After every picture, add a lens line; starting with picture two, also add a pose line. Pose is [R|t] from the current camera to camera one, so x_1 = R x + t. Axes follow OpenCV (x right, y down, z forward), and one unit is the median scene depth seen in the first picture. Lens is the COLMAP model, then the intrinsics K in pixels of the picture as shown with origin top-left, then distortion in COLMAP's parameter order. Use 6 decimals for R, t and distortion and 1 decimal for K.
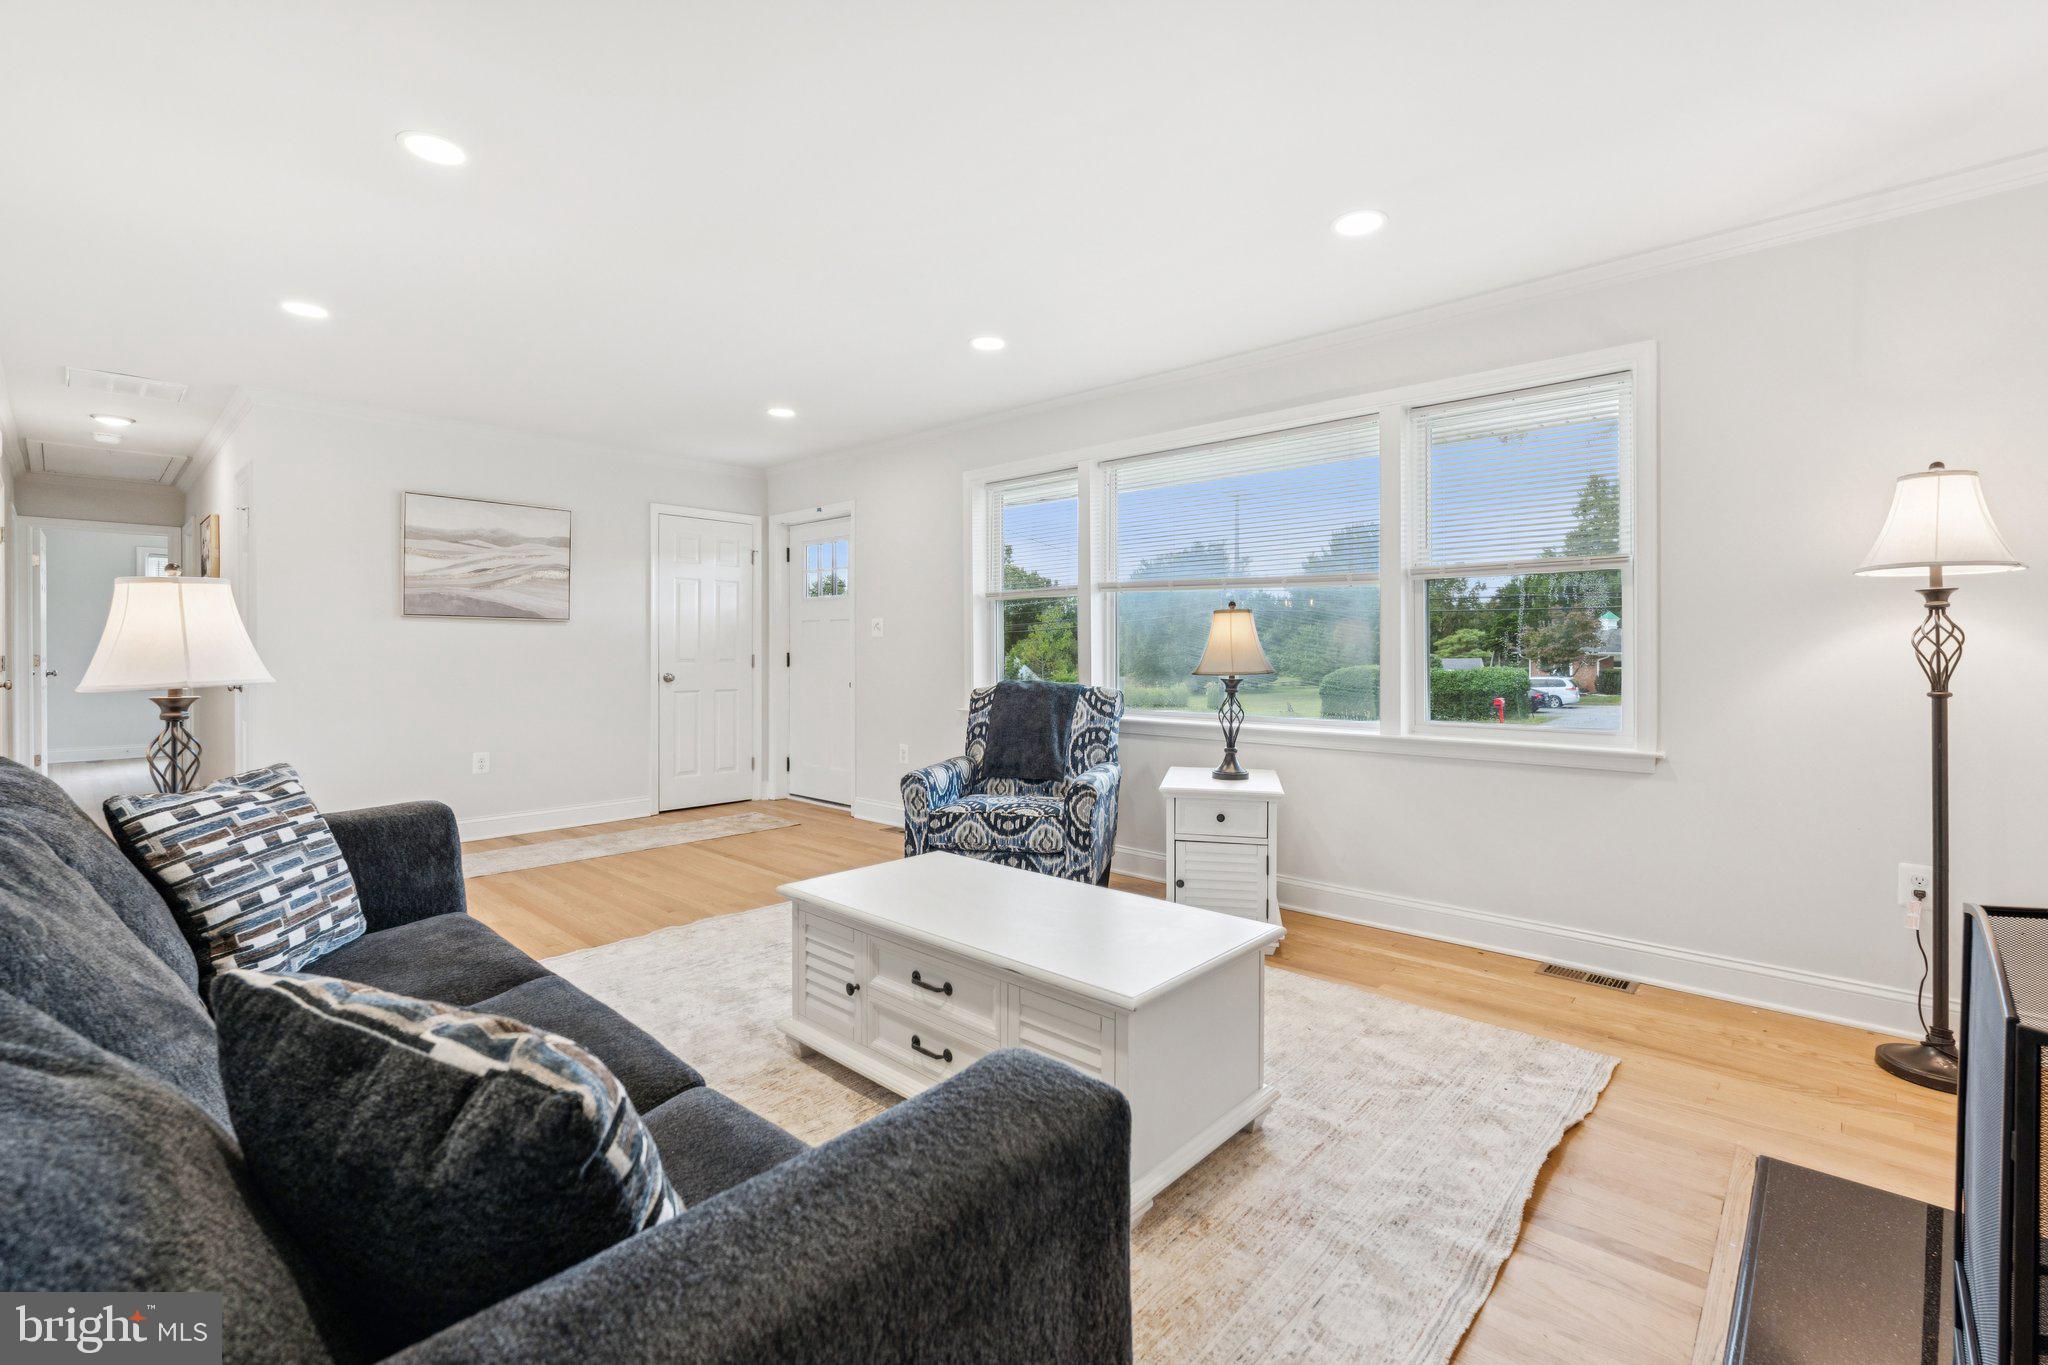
lens RADIAL K [[899.4, 0, 1028.1], [0, 899.4, 652.9], [0, 0, 1]] dist [0.000793, 0.000292]
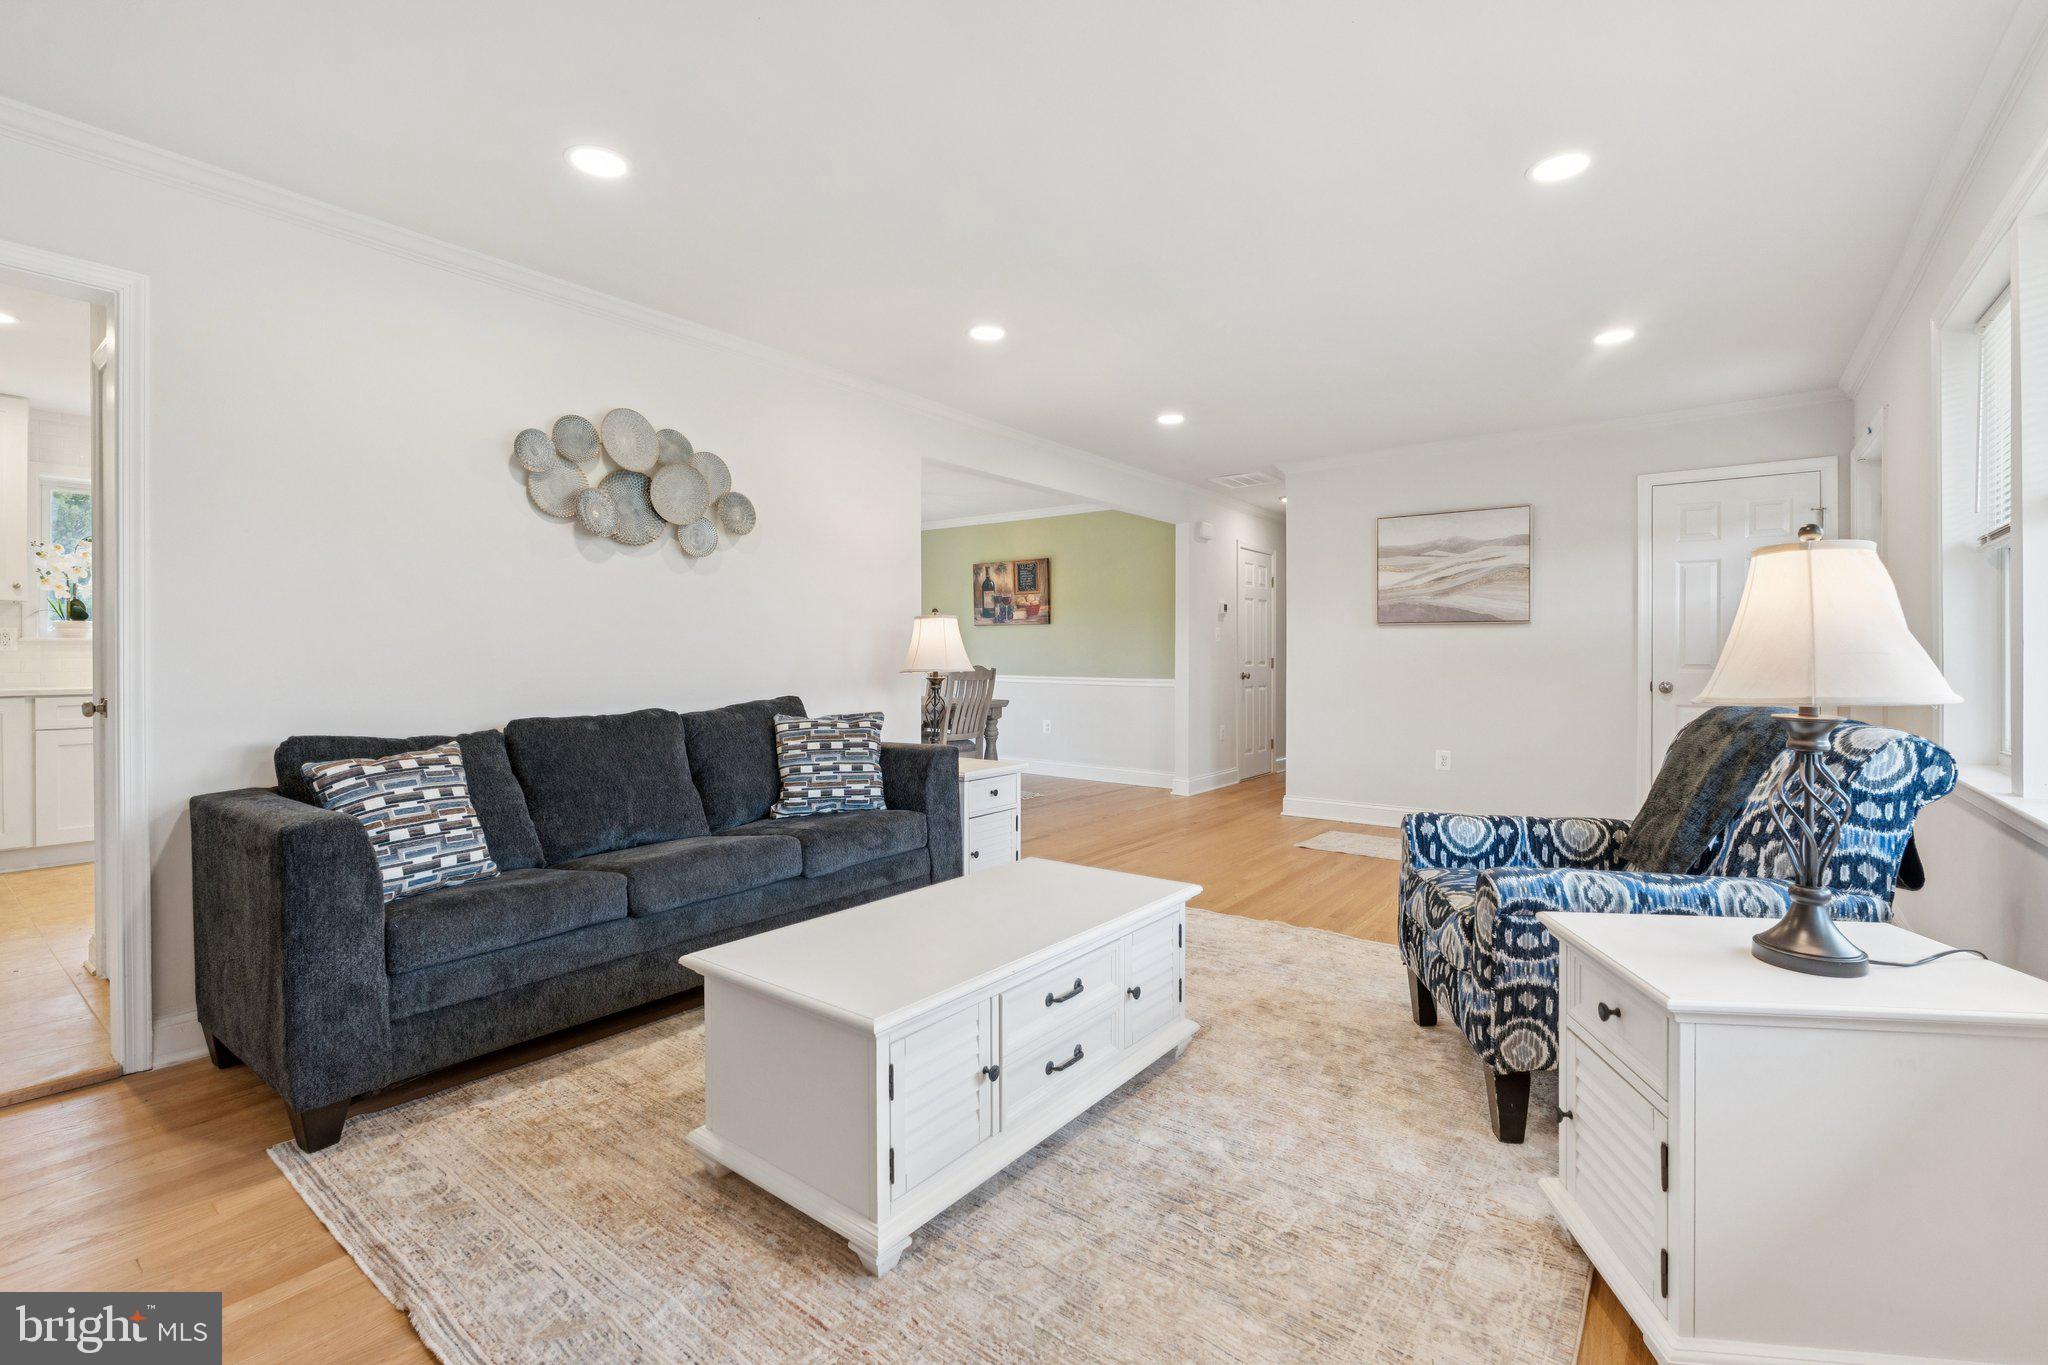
lens RADIAL K [[899.4, 0, 1028.1], [0, 899.4, 652.9], [0, 0, 1]] dist [0.000793, 0.000292]
pose [[0.096474, -0.004241, -0.995326, 0.416205], [-0.003883, 0.999982, -0.004637, 0.002844], [0.995328, 0.004313, 0.096456, 0.430657]]
